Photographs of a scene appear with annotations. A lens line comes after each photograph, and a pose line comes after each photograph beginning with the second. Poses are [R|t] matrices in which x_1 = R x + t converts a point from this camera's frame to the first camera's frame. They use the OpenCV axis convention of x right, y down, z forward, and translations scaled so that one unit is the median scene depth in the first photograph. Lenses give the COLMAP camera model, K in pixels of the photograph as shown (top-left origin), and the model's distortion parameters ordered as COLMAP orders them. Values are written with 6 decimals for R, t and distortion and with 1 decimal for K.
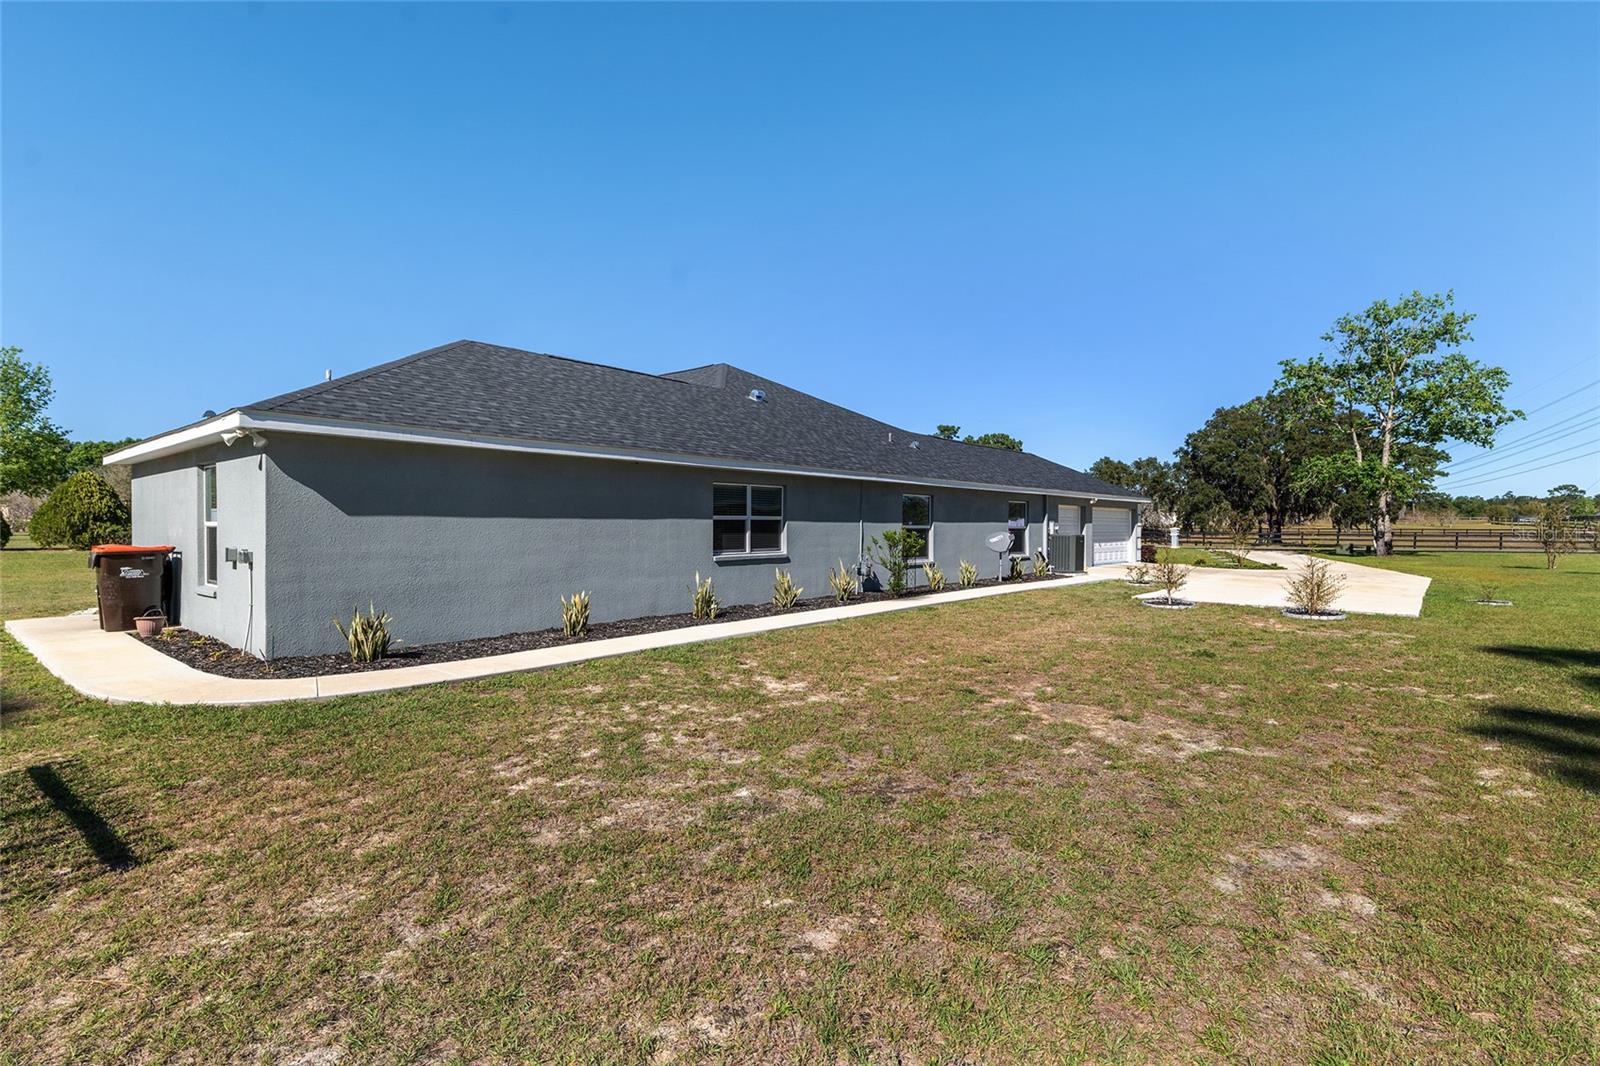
lens RADIAL K [[754.6, 0, 799.0], [0, 754.6, 531.3], [0, 0, 1]] dist [0.000304, 0.001168]
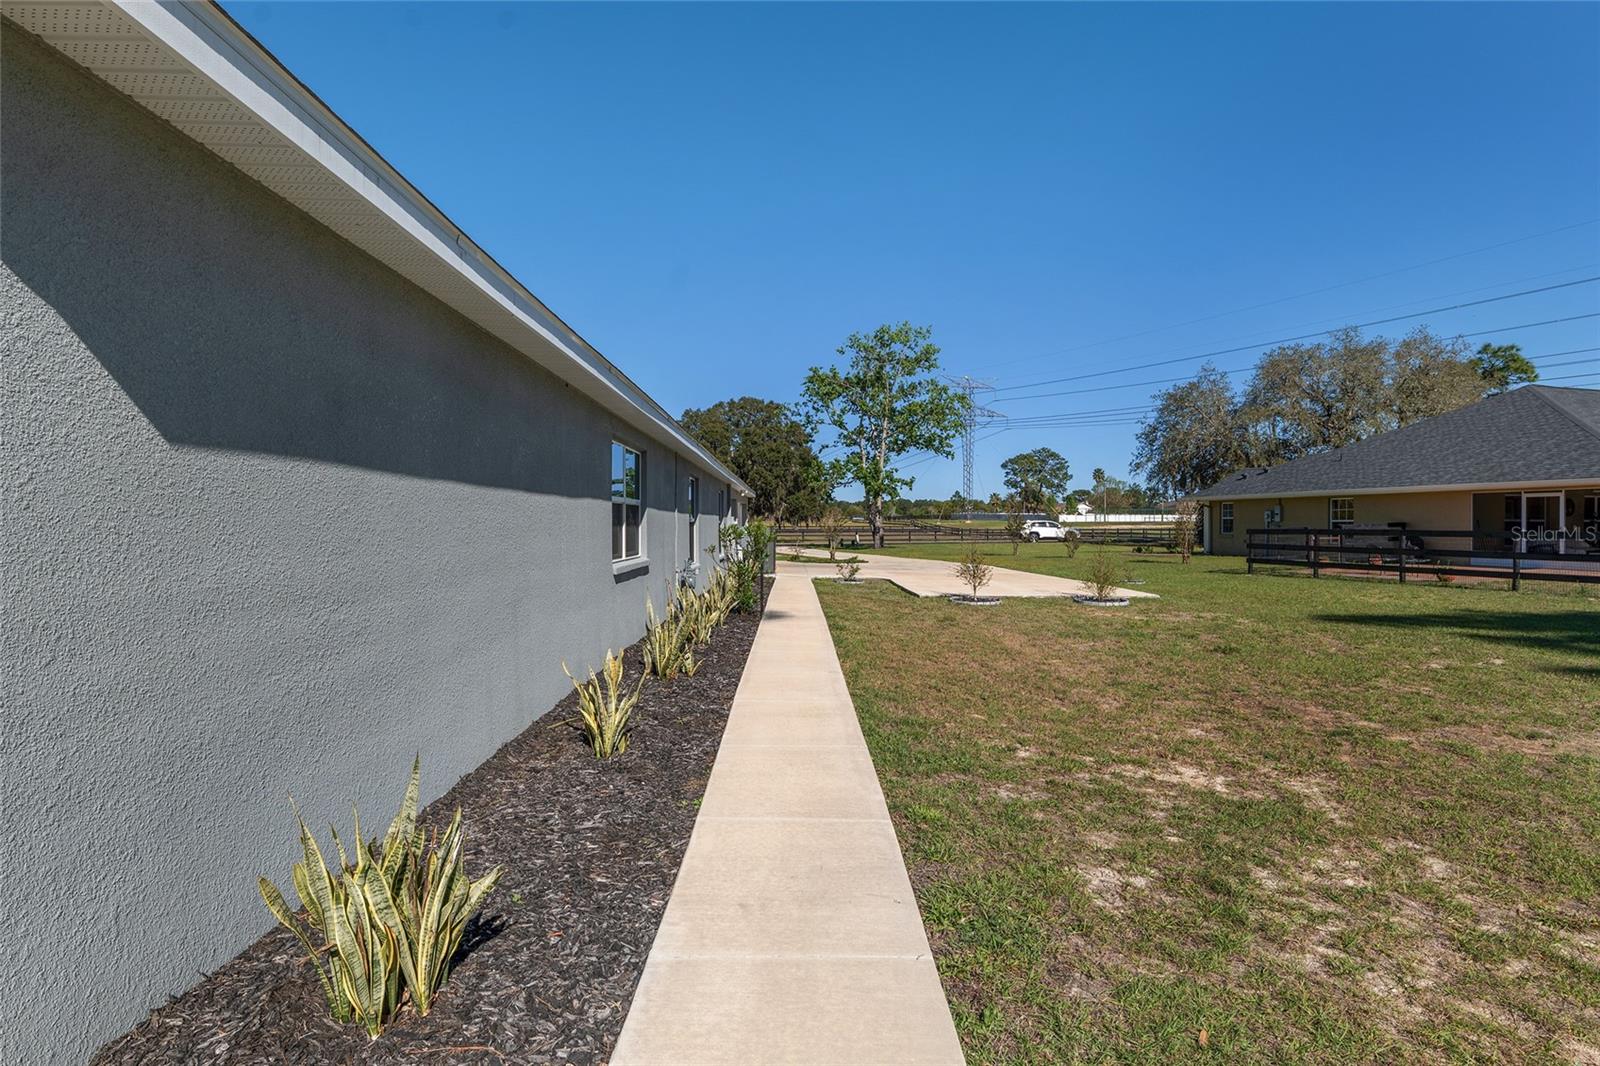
lens RADIAL K [[819.0, 0, 799.3], [0, 819.0, 531.1], [0, 0, 1]] dist [-0.002903, 0.000458]
pose [[0.749938, -0.008640, 0.661451, -0.145783], [0.009671, 0.999951, 0.002097, 0.001947], [-0.661437, 0.004824, 0.749985, 0.157473]]
